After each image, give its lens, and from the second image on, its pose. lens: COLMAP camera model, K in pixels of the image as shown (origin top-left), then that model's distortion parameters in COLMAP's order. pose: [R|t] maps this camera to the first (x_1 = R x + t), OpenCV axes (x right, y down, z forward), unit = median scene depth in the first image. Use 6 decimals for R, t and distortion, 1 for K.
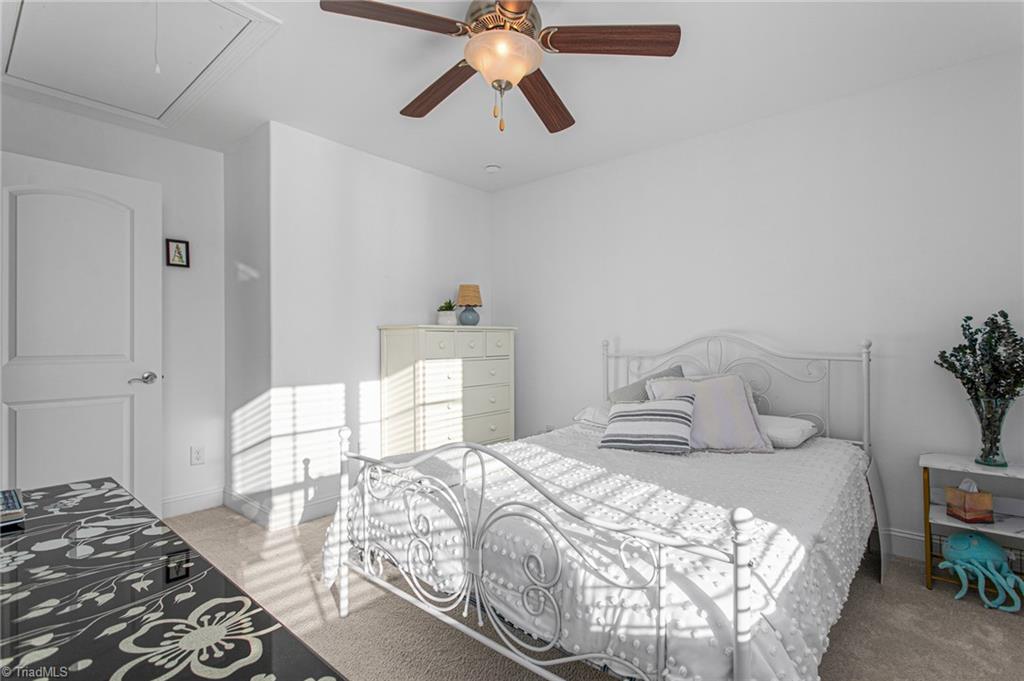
lens RADIAL K [[476.8, 0, 512.0], [0, 476.8, 340.5], [0, 0, 1]] dist [-0.001703, -0.000152]
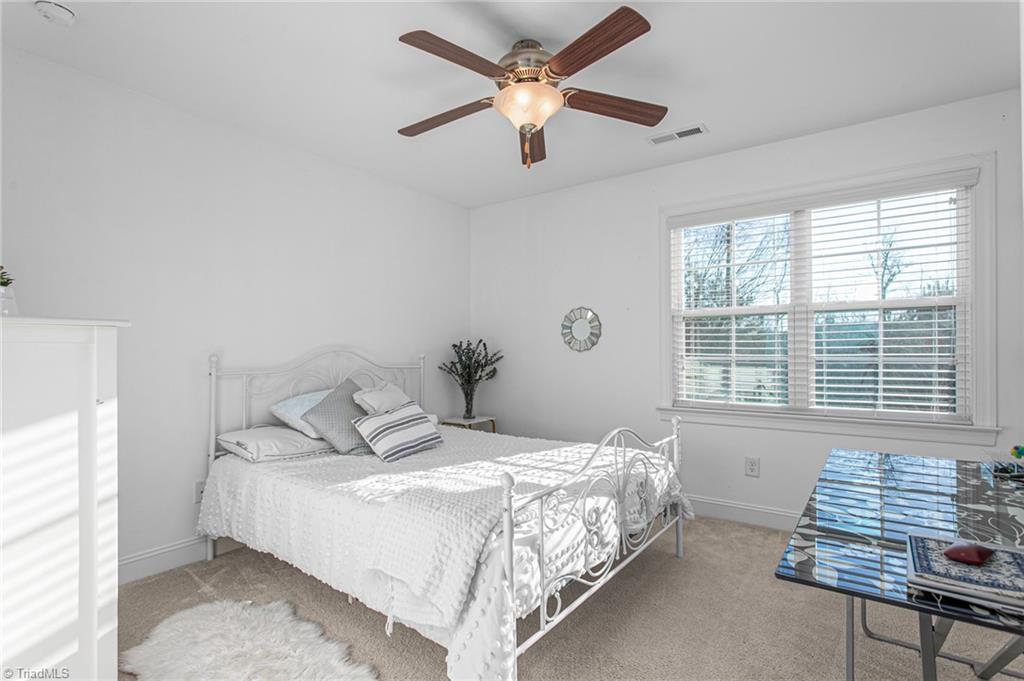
lens RADIAL K [[498.1, 0, 512.0], [0, 498.1, 340.5], [0, 0, 1]] dist [-0.002048, -0.000184]
pose [[-0.089308, 0.030701, 0.995531, -1.291671], [-0.000634, 0.999523, -0.030881, 0.005370], [-0.996004, -0.003389, -0.089246, 1.238330]]
